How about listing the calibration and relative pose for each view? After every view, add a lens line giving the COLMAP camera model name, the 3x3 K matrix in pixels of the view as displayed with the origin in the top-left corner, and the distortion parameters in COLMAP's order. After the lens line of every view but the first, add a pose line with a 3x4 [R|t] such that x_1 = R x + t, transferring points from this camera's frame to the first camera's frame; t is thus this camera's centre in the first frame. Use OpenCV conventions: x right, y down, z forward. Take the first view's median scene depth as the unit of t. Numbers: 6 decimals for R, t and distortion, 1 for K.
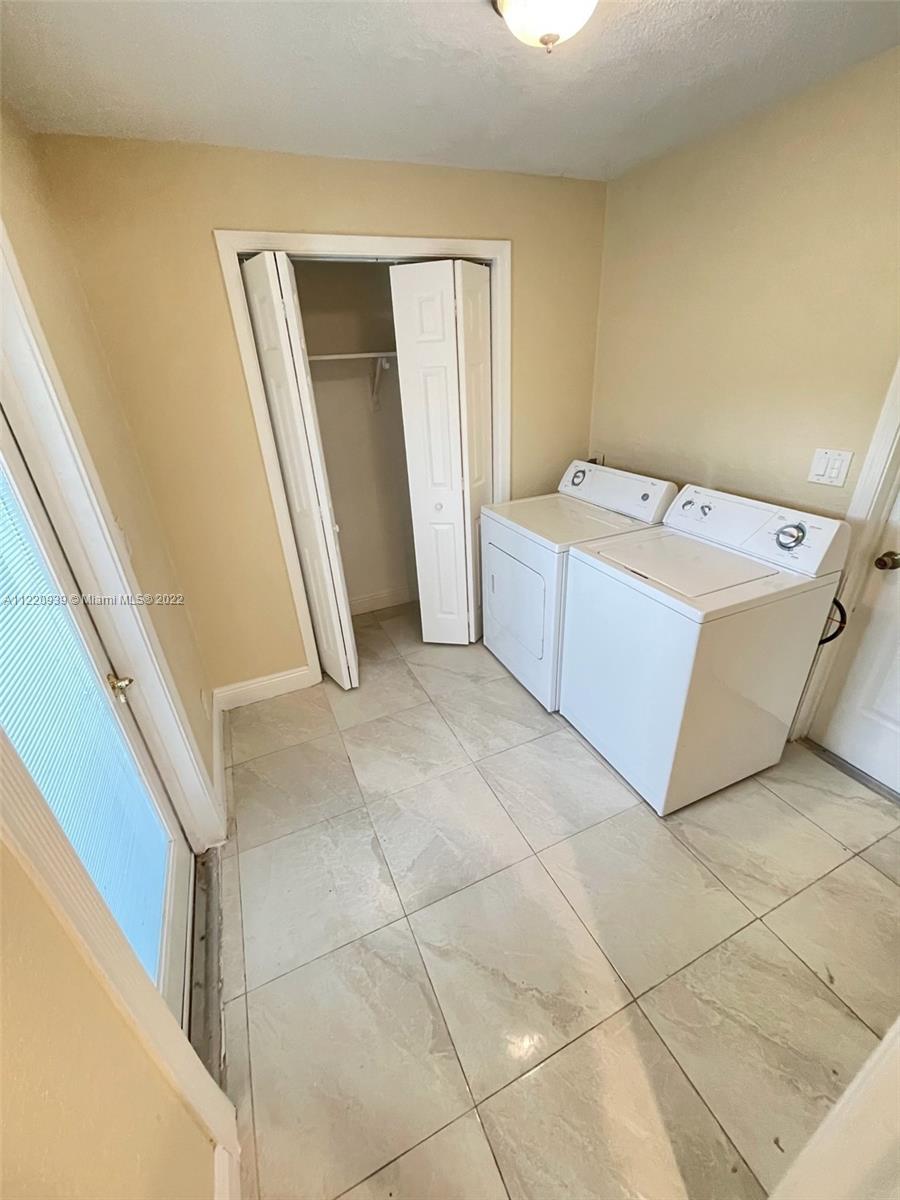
lens RADIAL K [[483.4, 0, 449.8], [0, 483.4, 606.5], [0, 0, 1]] dist [-0.001043, -0.001269]
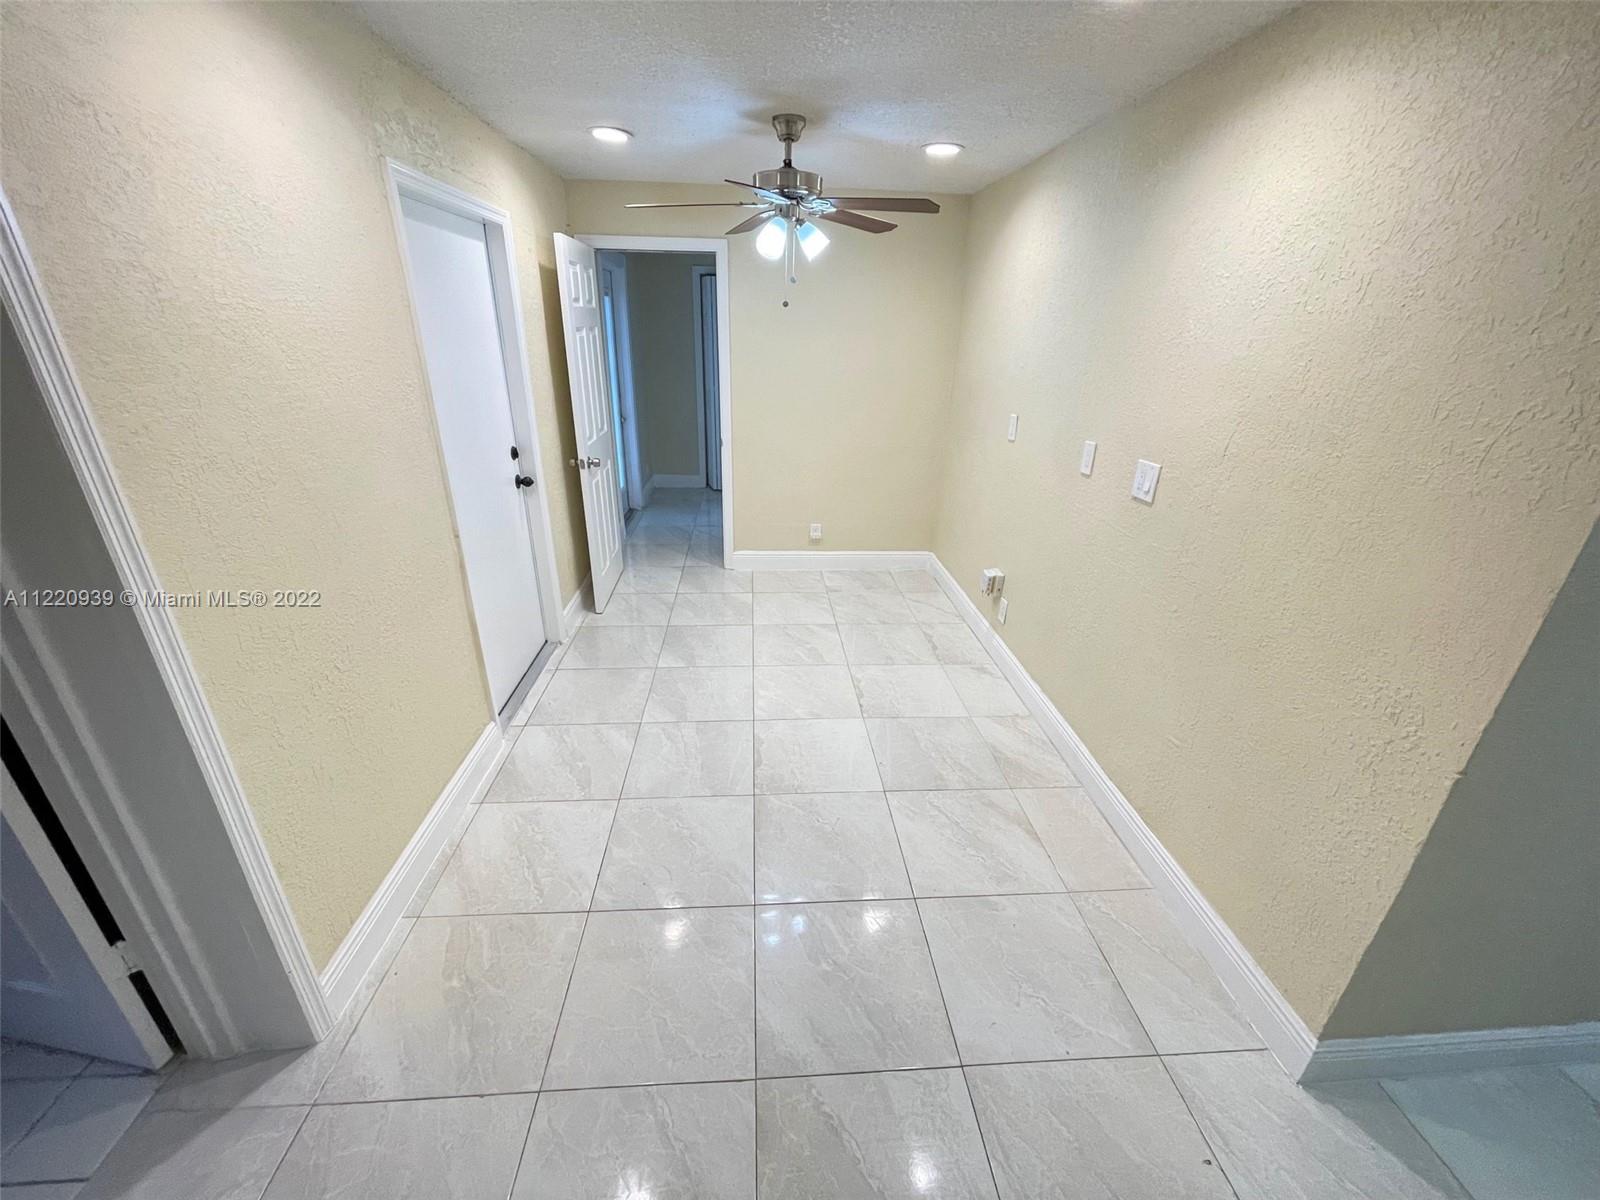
lens RADIAL K [[644.6, 0, 800.1], [0, 644.6, 595.7], [0, 0, 1]] dist [-0.001043, -0.001269]
pose [[0.941155, 0.186295, -0.281996, 0.867243], [-0.206026, 0.977656, -0.041739, 0.603439], [0.267920, 0.097381, 0.958507, -1.252411]]
